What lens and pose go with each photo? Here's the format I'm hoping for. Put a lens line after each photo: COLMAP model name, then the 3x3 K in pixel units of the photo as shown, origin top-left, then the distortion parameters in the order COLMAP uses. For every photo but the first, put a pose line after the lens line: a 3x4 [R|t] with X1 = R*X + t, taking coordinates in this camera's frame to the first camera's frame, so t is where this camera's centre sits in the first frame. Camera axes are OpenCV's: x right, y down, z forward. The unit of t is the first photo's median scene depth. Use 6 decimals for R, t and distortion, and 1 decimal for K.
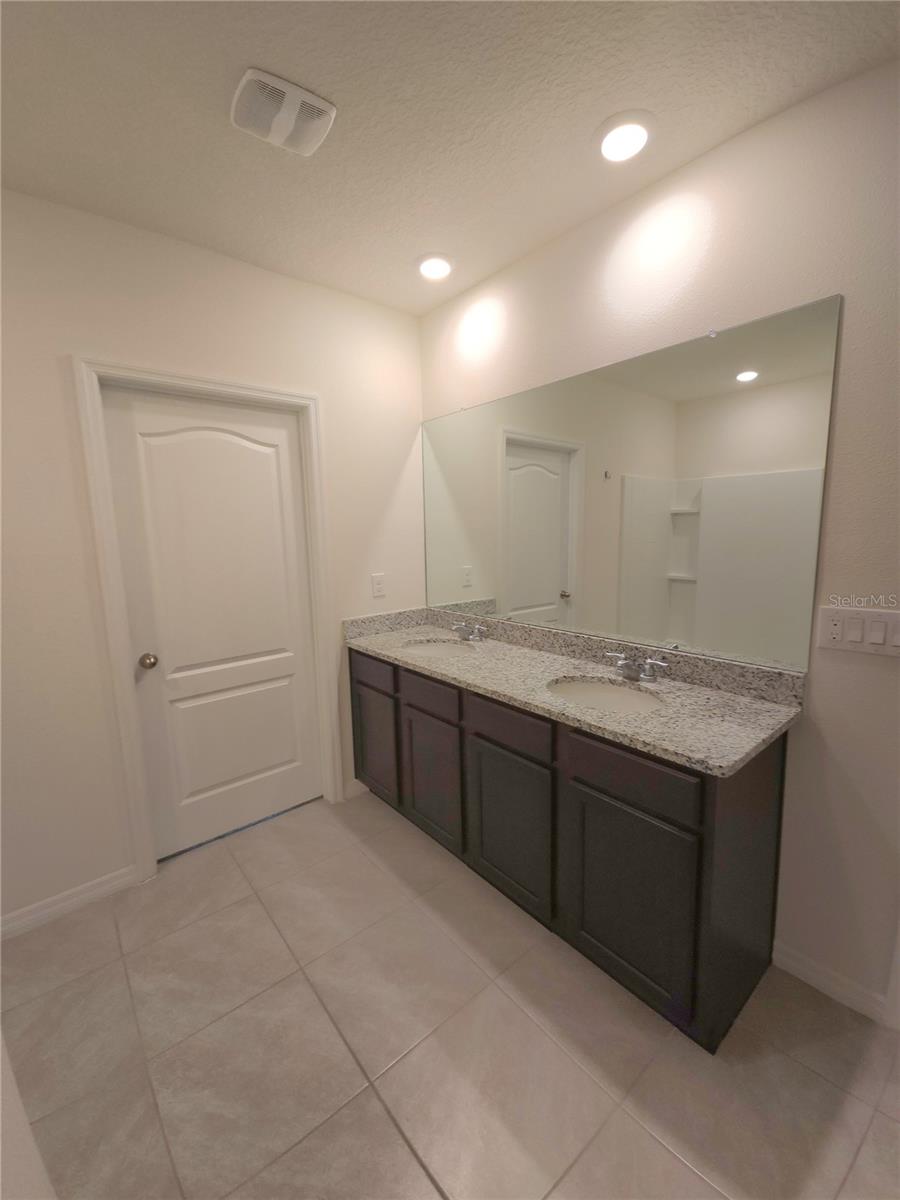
lens RADIAL K [[485.1, 0, 448.3], [0, 485.1, 598.0], [0, 0, 1]] dist [0.015311, -0.011242]
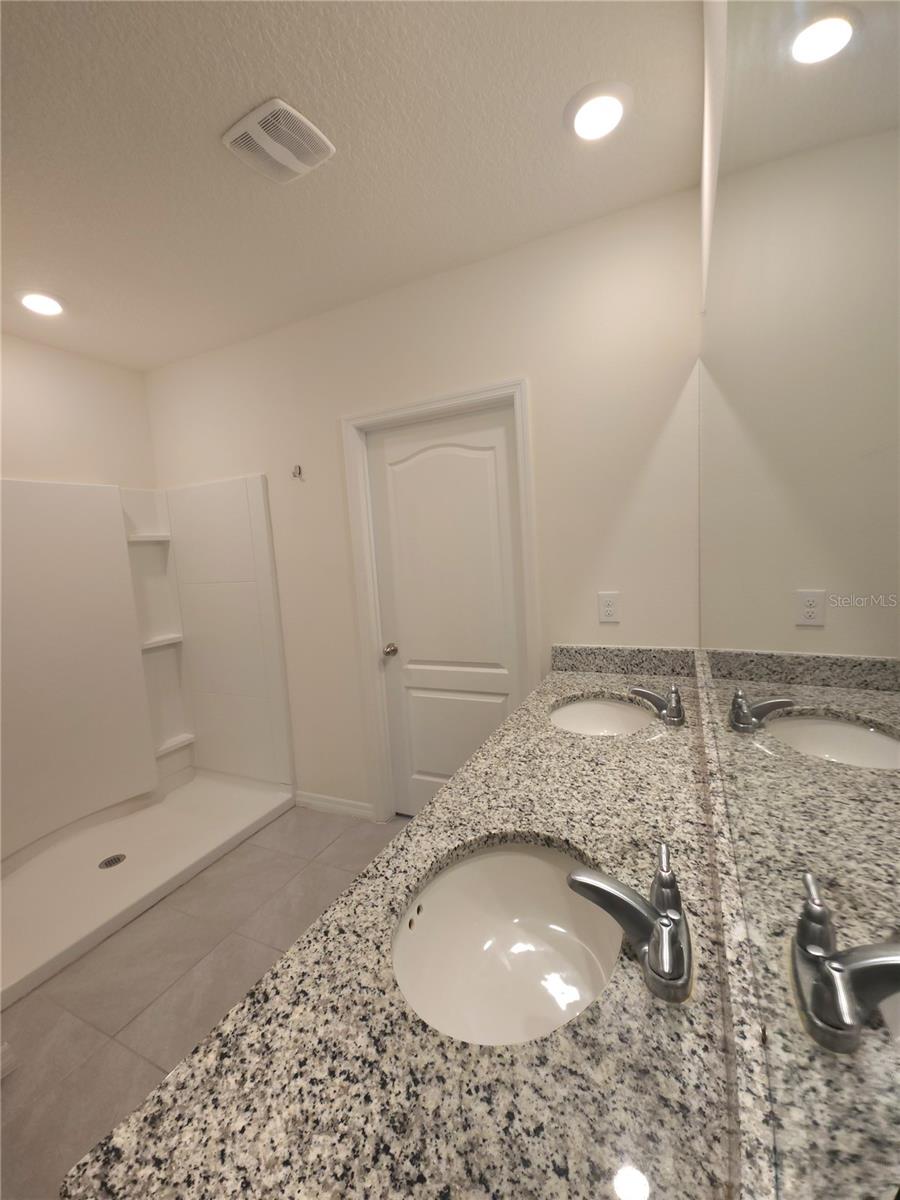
lens RADIAL K [[485.1, 0, 448.3], [0, 485.1, 598.0], [0, 0, 1]] dist [0.015311, -0.011242]
pose [[0.418580, 0.089275, -0.903782, 0.543454], [-0.076175, 0.995101, 0.063016, -0.088789], [0.904980, 0.042468, 0.423330, 0.614184]]
